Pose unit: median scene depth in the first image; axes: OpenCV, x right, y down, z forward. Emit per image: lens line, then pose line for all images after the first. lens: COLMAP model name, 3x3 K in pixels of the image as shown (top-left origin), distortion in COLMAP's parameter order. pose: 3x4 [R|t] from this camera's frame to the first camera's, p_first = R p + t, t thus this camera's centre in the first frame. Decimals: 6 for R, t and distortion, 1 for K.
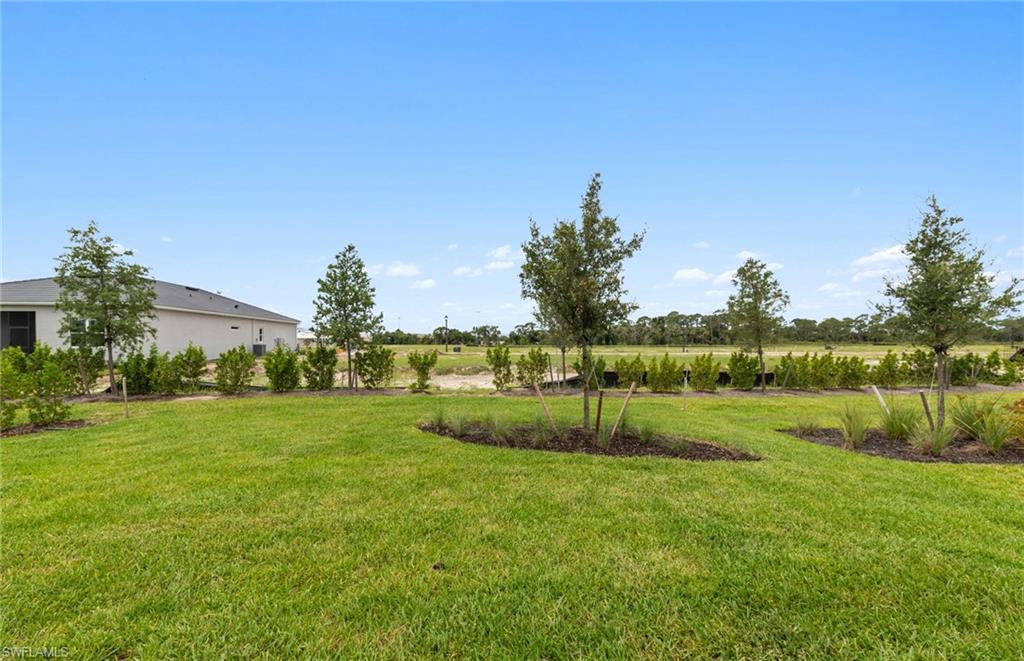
lens RADIAL K [[403.5, 0, 509.1], [0, 403.5, 350.1], [0, 0, 1]] dist [0.001713, 0.000256]
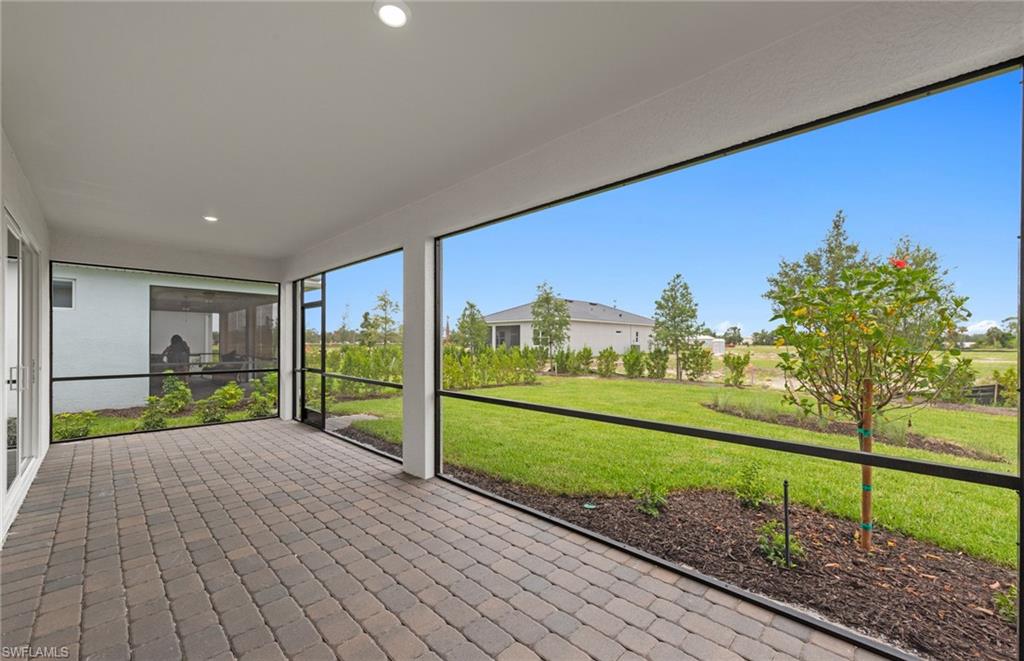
lens RADIAL K [[411.9, 0, 510.8], [0, 411.9, 336.4], [0, 0, 1]] dist [0.011923, 0.000031]
pose [[0.642687, -0.006731, -0.766099, 0.311297], [-0.018873, 0.999519, -0.024615, -0.003931], [0.765896, 0.030278, 0.642251, -0.322970]]
